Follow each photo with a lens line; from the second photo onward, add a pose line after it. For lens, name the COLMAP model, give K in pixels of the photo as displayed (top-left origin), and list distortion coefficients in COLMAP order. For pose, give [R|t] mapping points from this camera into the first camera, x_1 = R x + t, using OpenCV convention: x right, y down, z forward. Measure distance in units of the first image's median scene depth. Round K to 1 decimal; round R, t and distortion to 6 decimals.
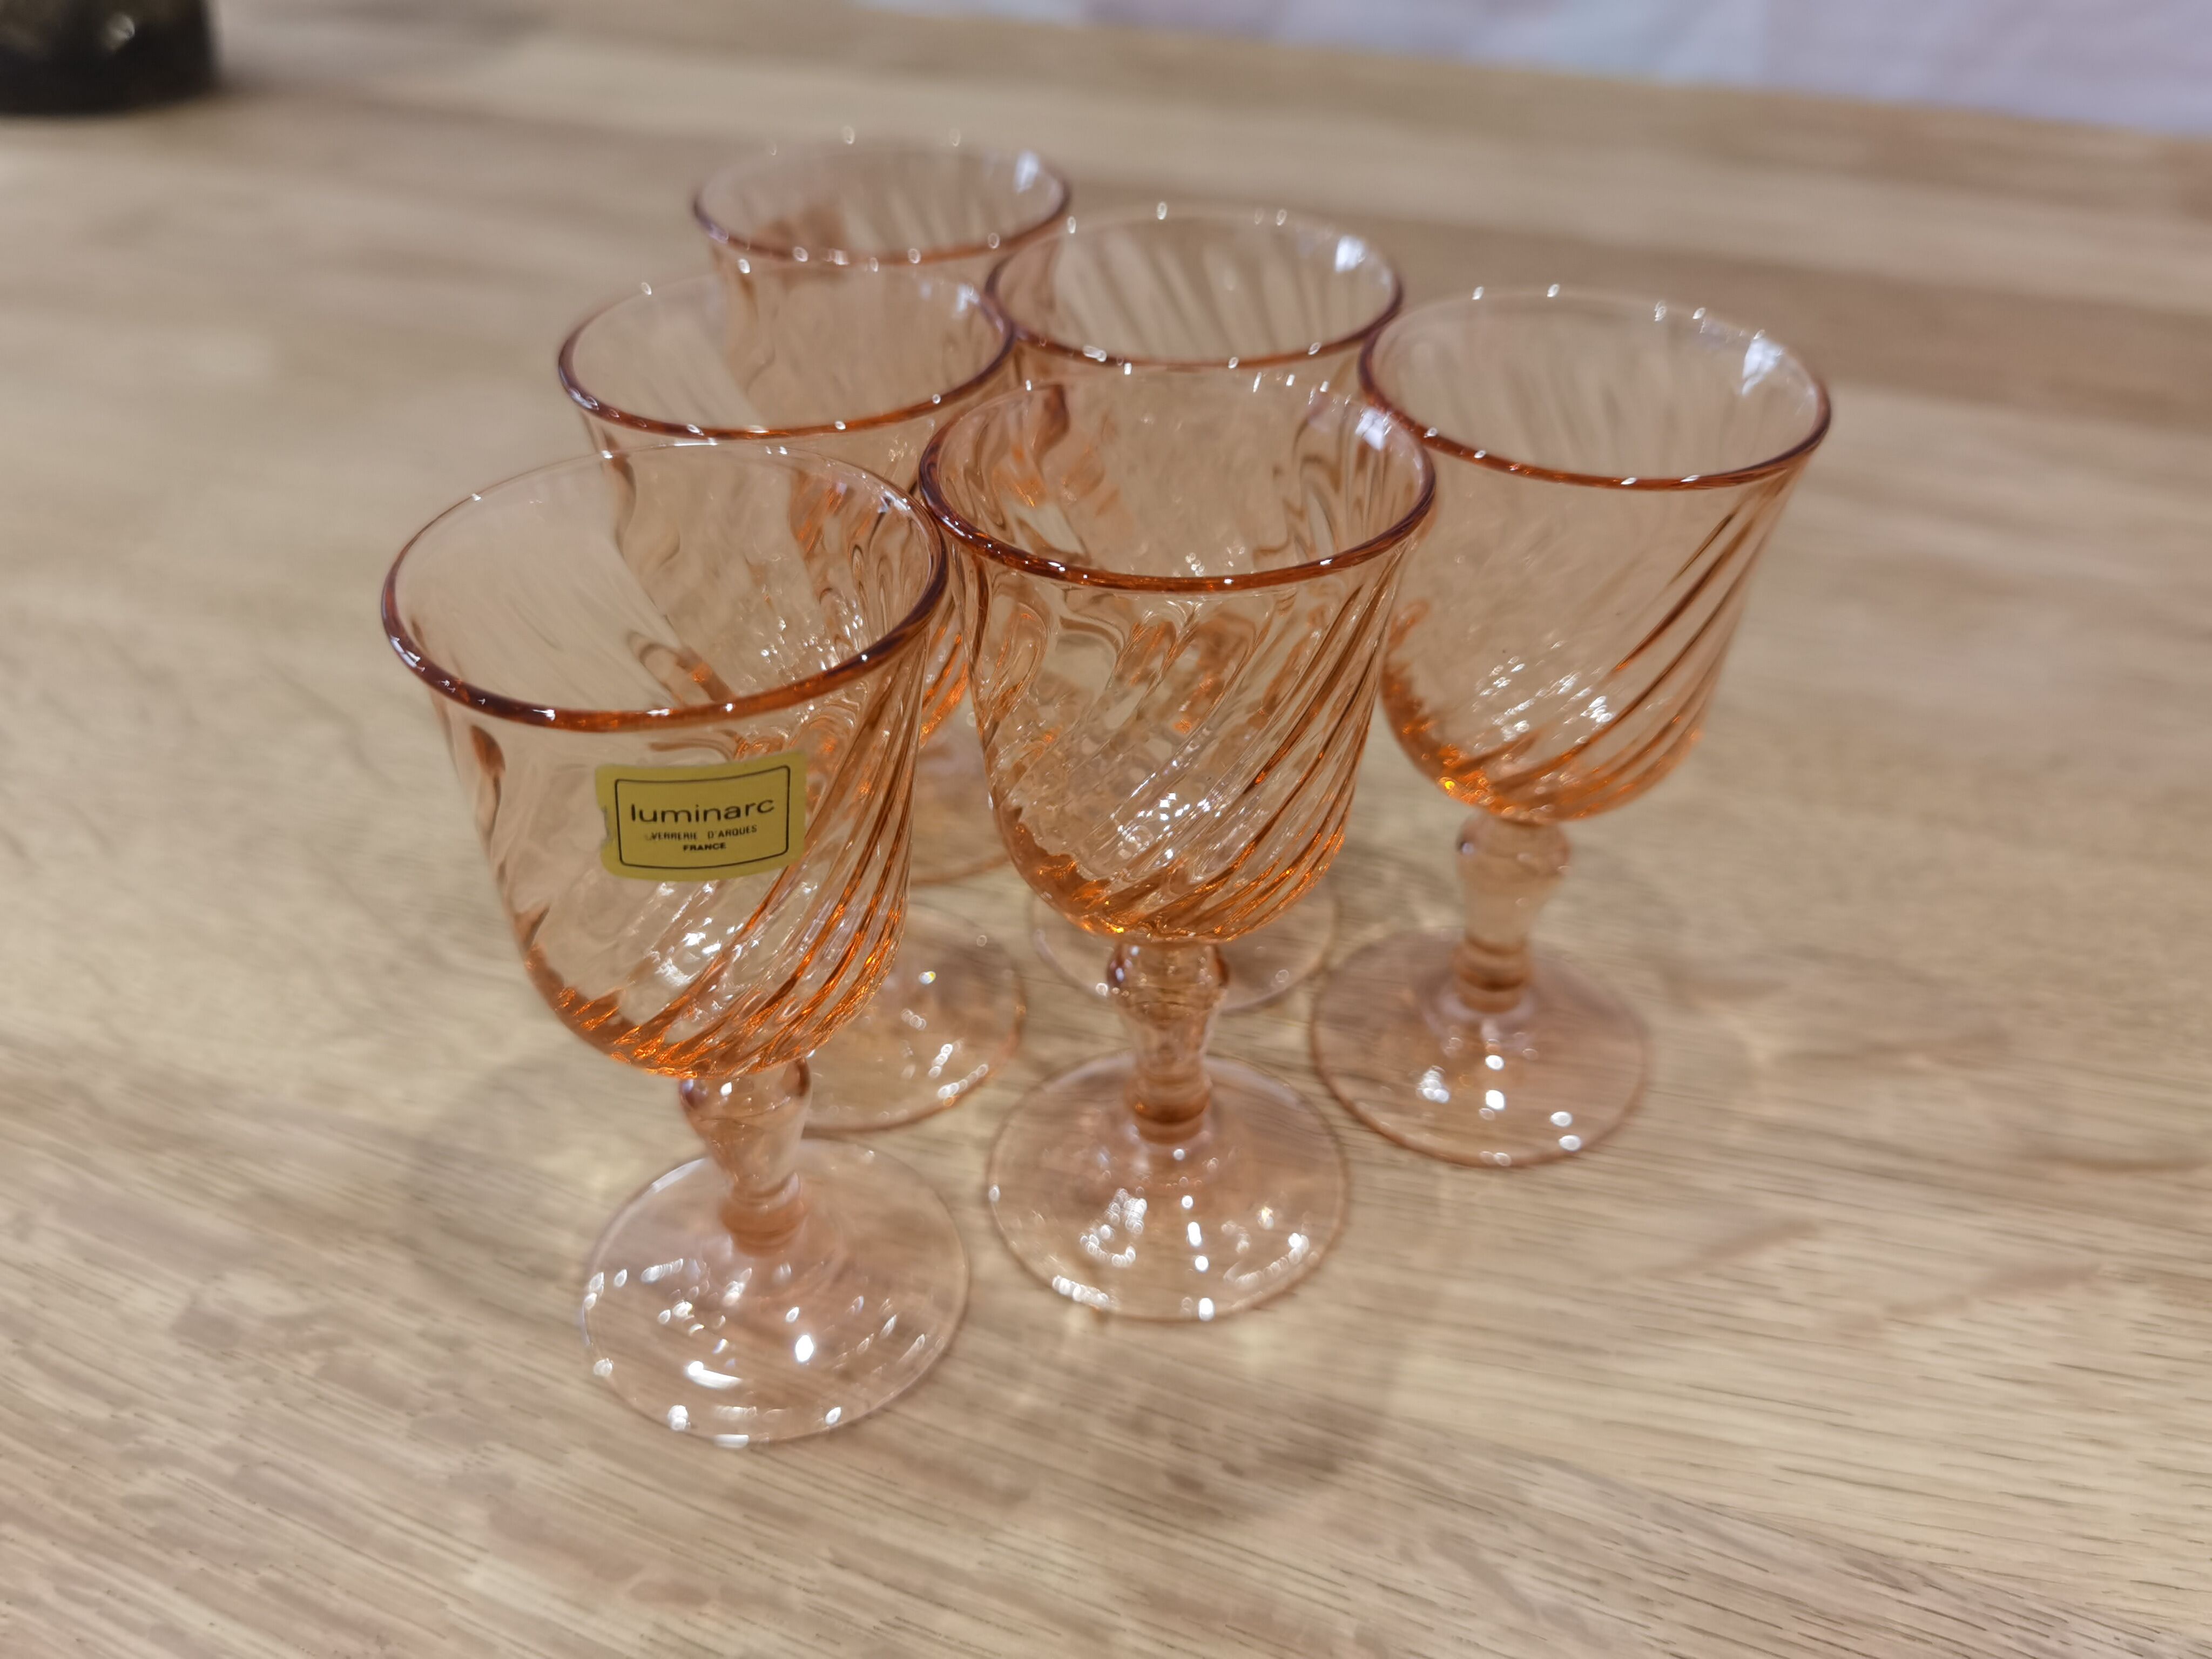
lens RADIAL K [[1865.4, 0, 1121.6], [0, 1865.4, 828.0], [0, 0, 1]] dist [-0.014379, -0.020631]
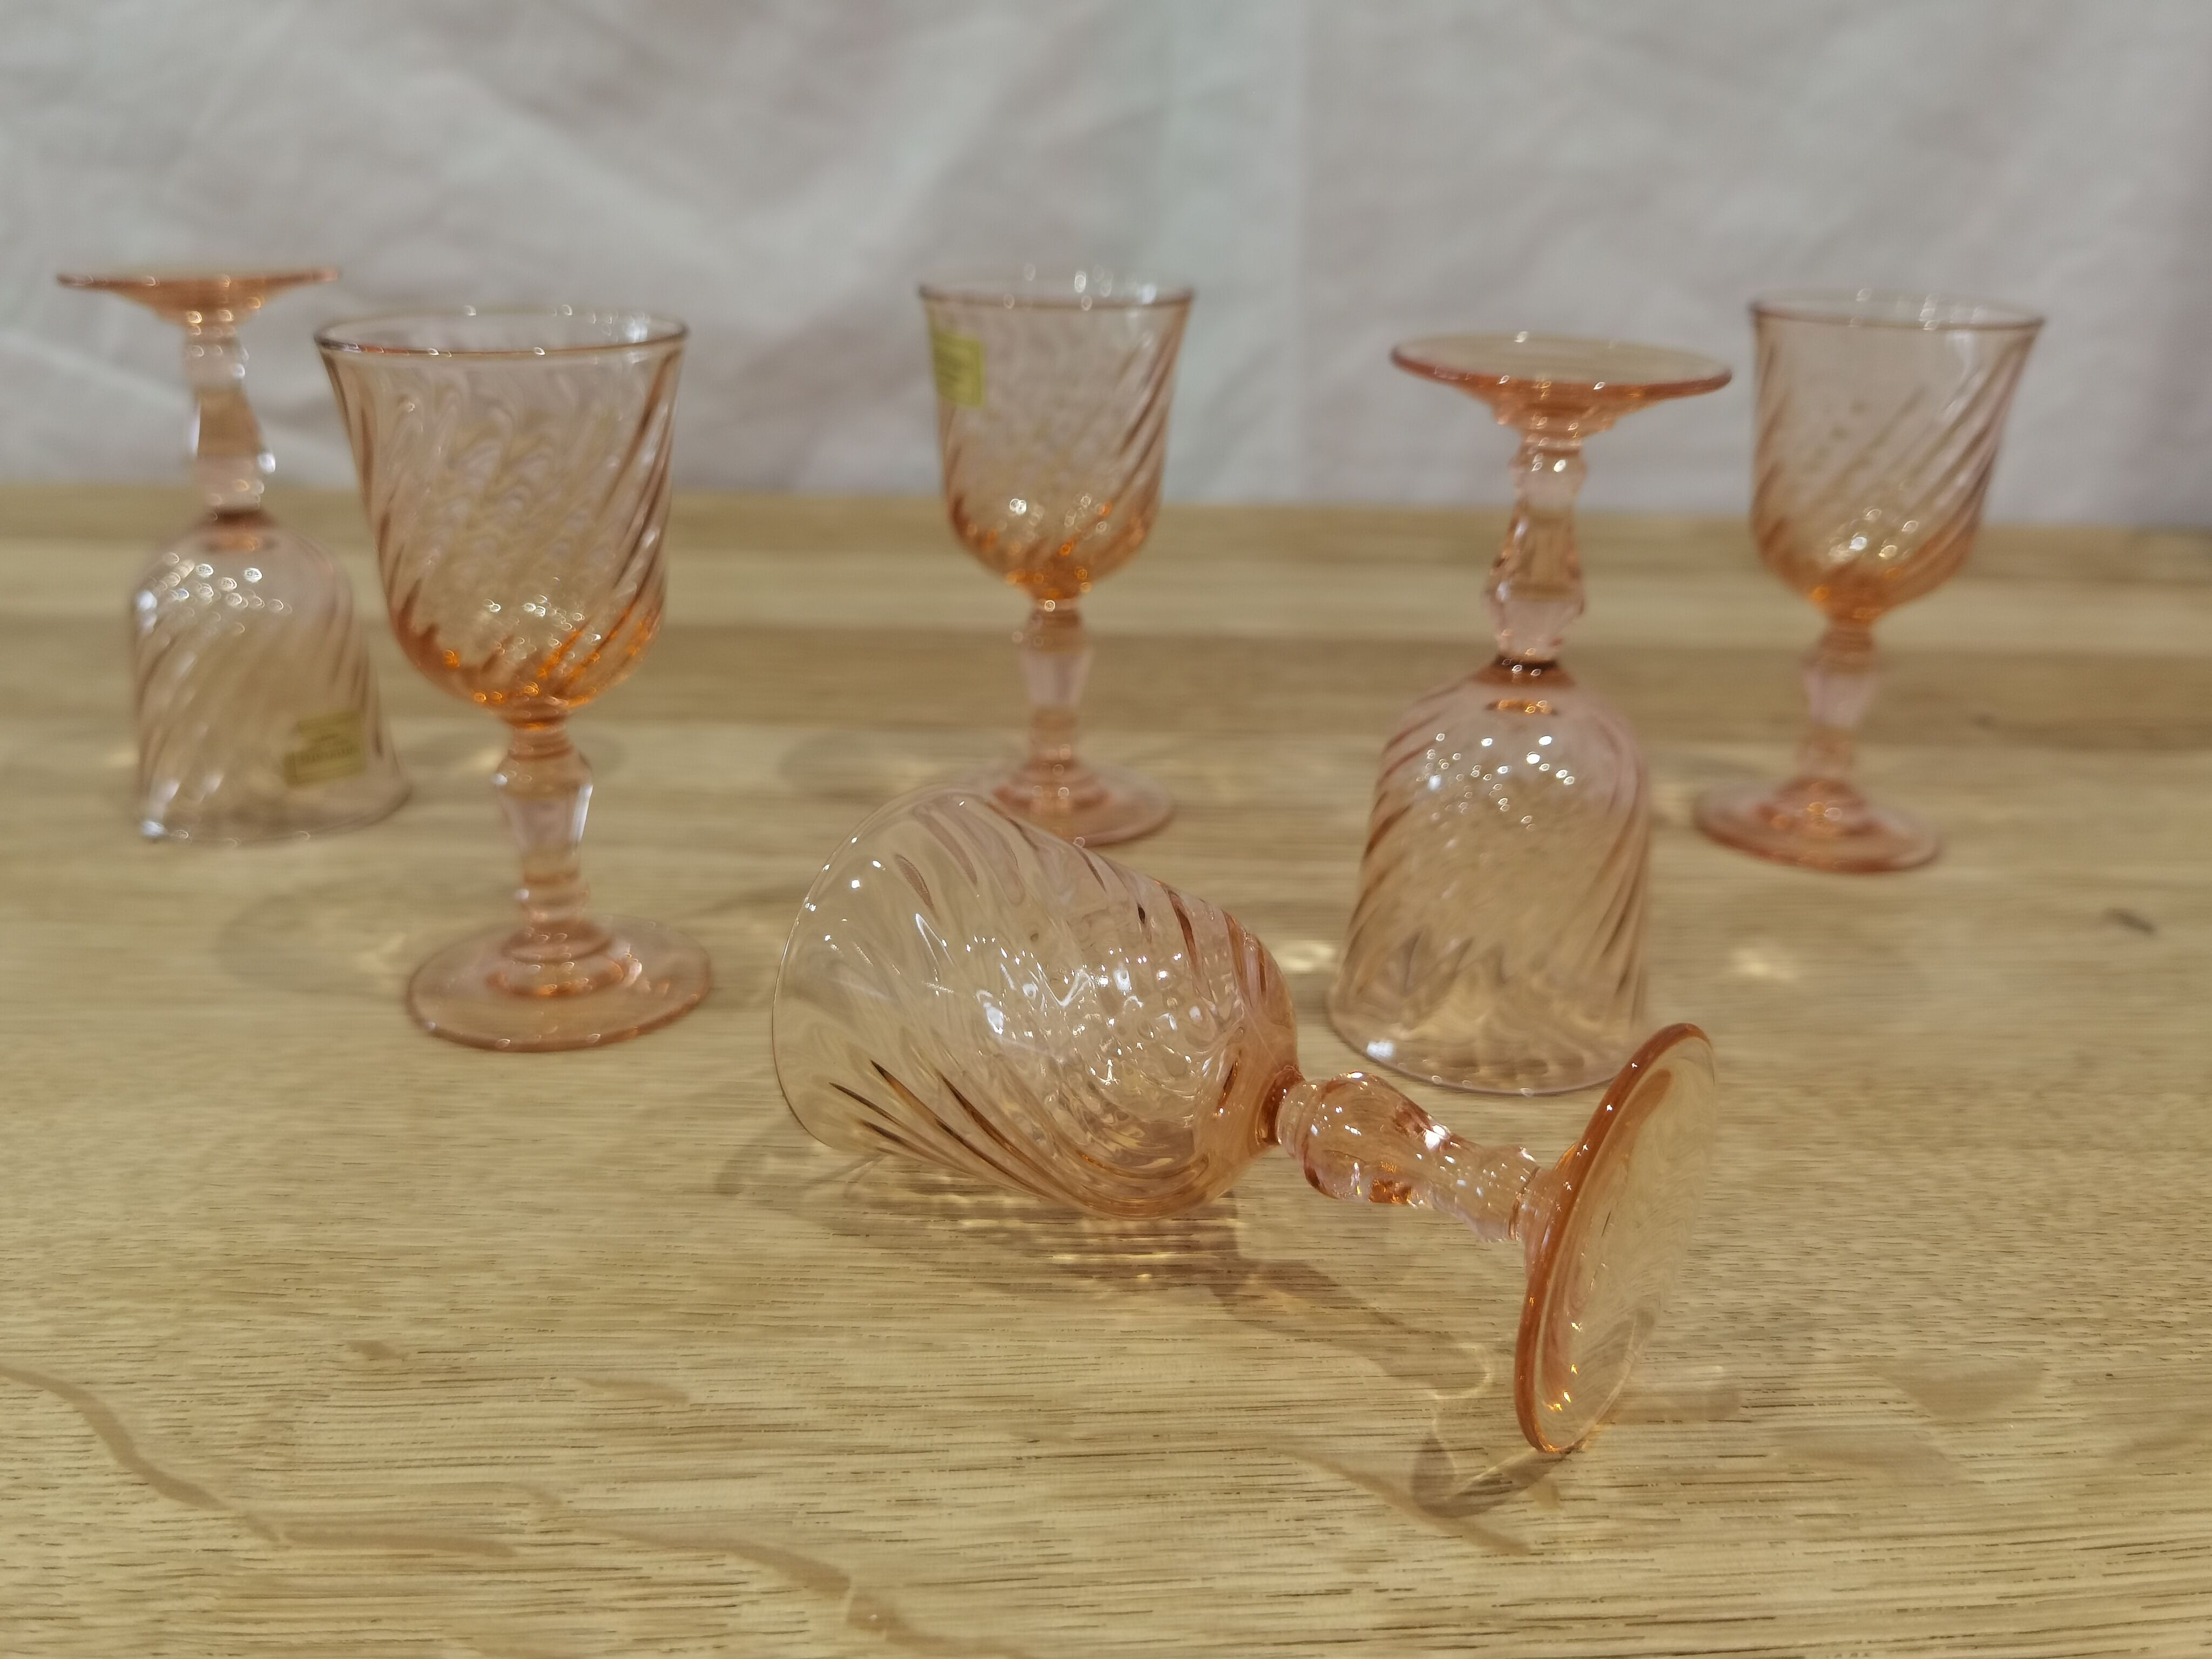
lens RADIAL K [[1921.2, 0, 1114.0], [0, 1921.2, 828.2], [0, 0, 1]] dist [-0.014392, 0.000896]
pose [[0.942170, -0.103836, 0.318644, -0.303859], [0.185729, 0.953206, -0.238544, -0.015506], [-0.278964, 0.283930, 0.917367, 0.374955]]
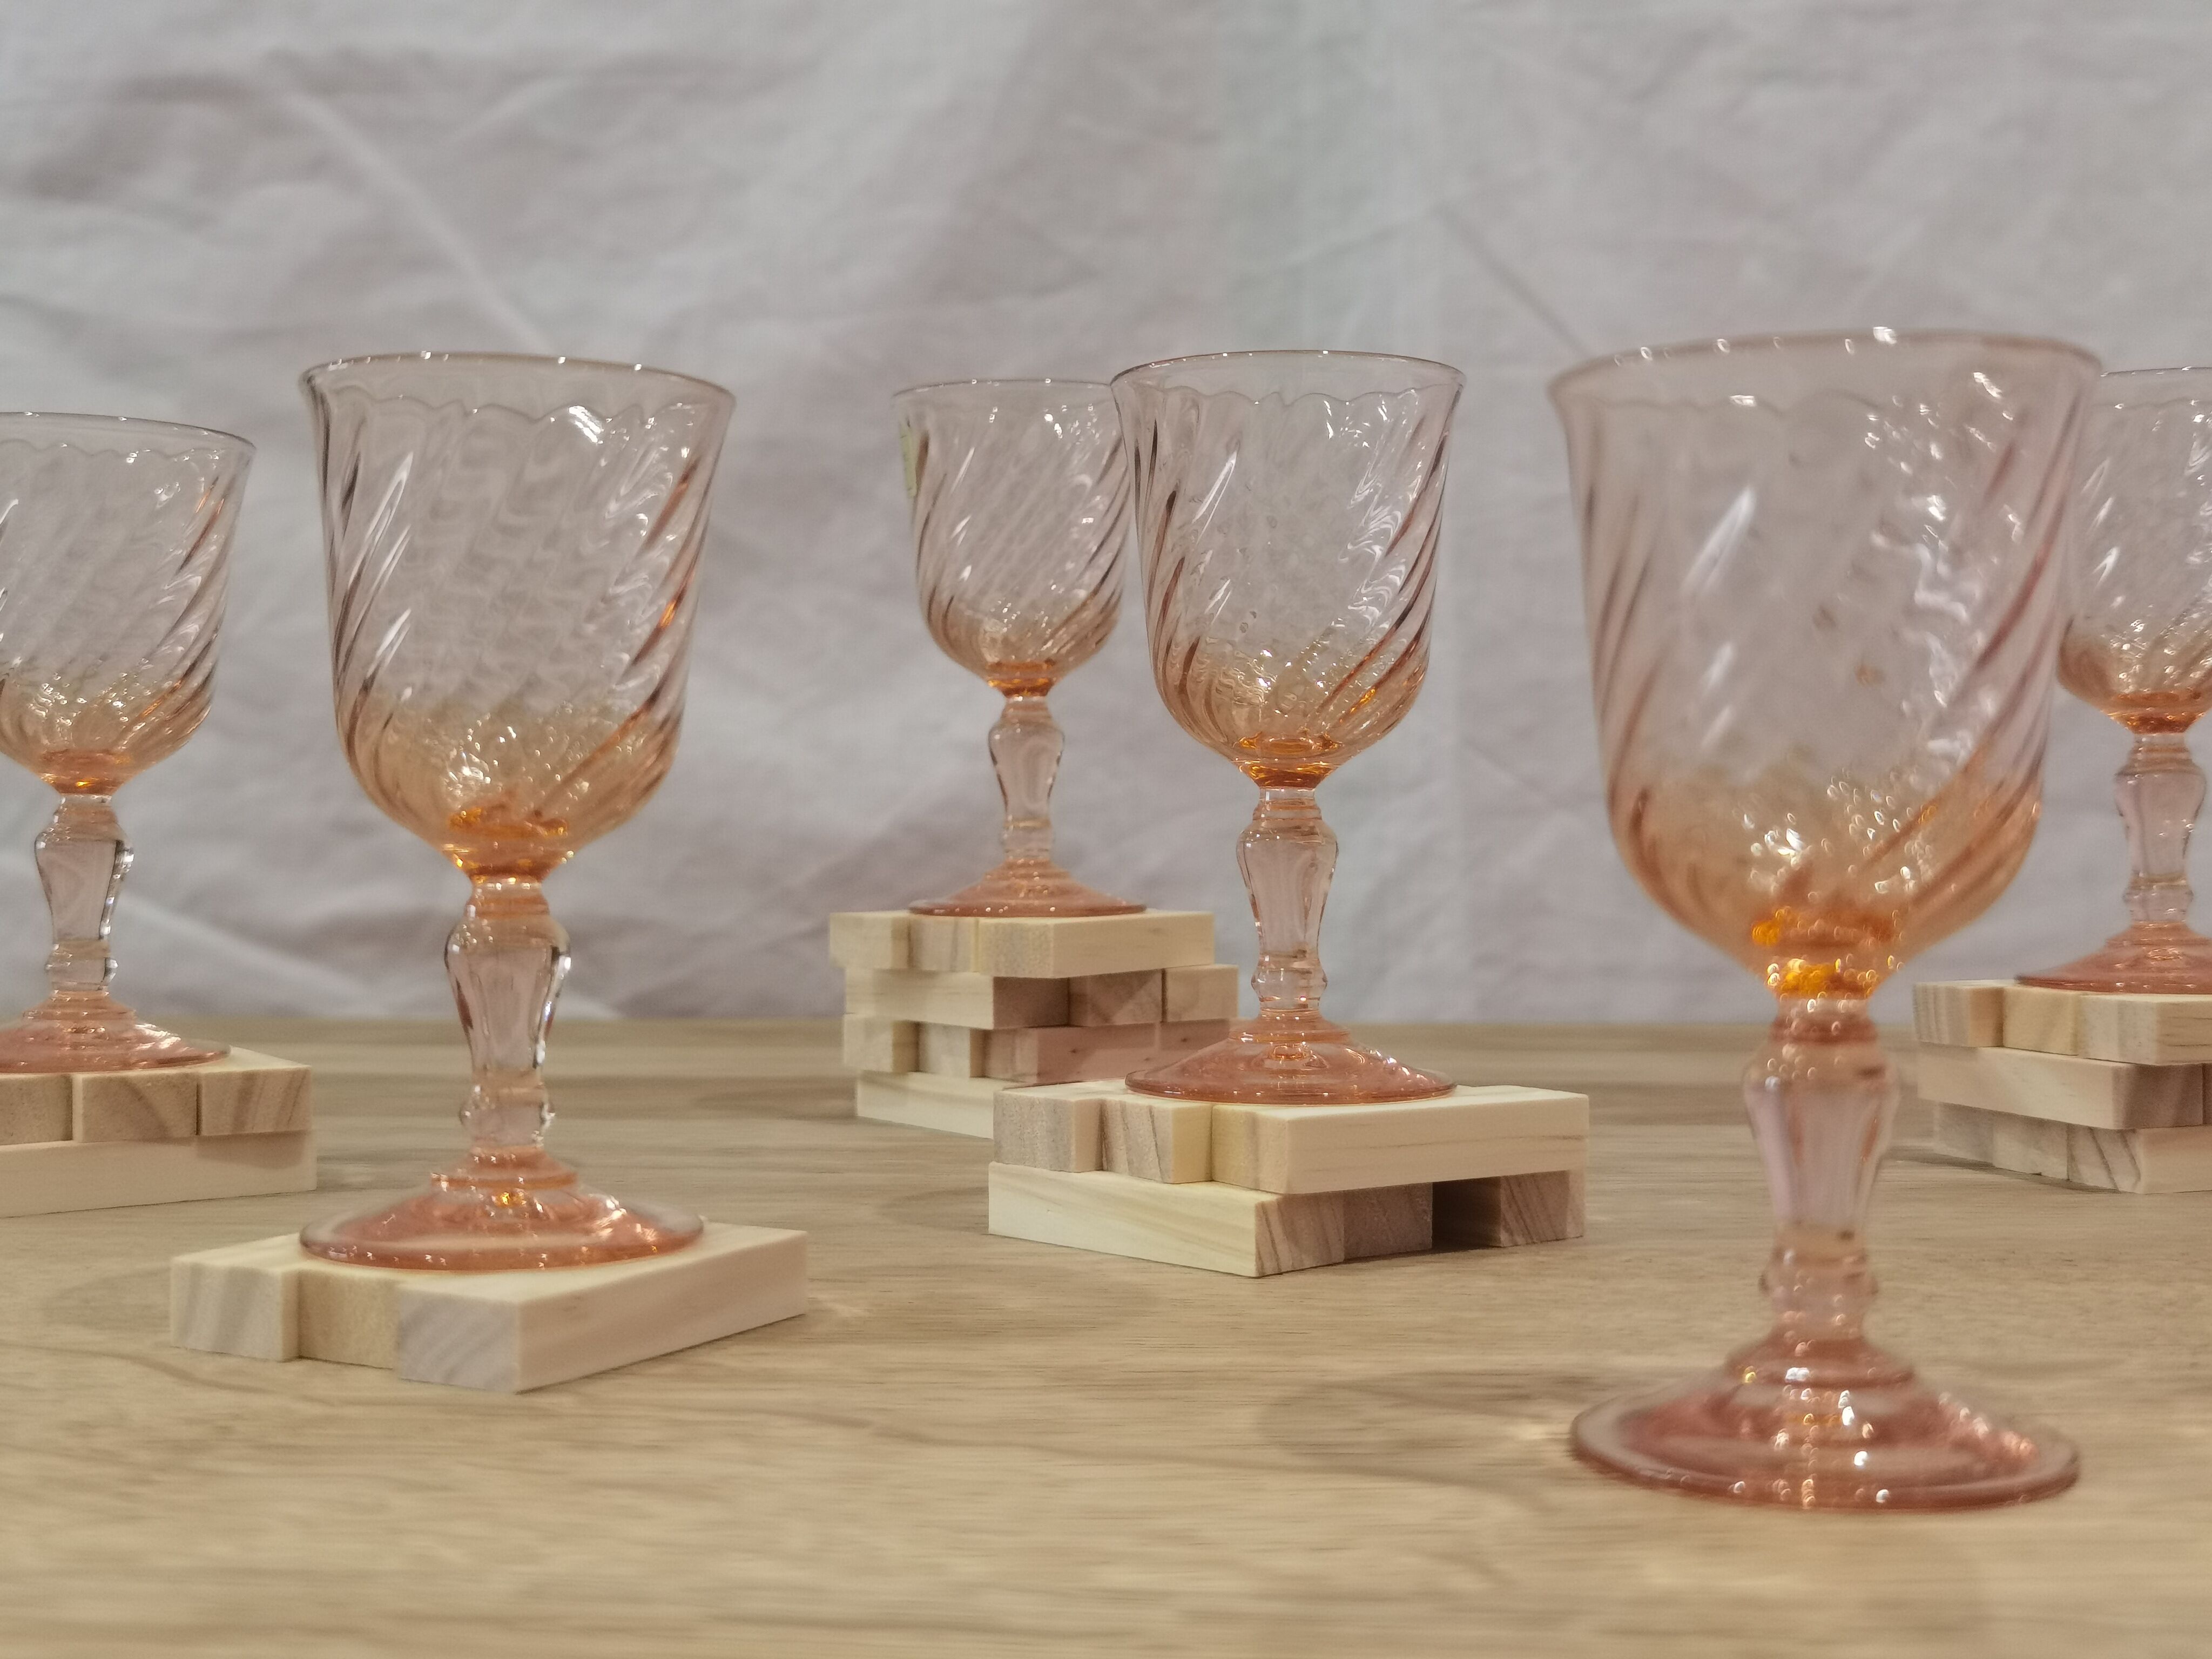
lens RADIAL K [[2682.6, 0, 1106.0], [0, 2682.6, 829.5], [0, 0, 1]] dist [-0.125424, 0.326245]
pose [[0.964948, -0.002537, 0.262428, -0.393800], [0.158382, 0.802959, -0.574606, 0.570385], [-0.209261, 0.596029, 0.775216, 0.160825]]
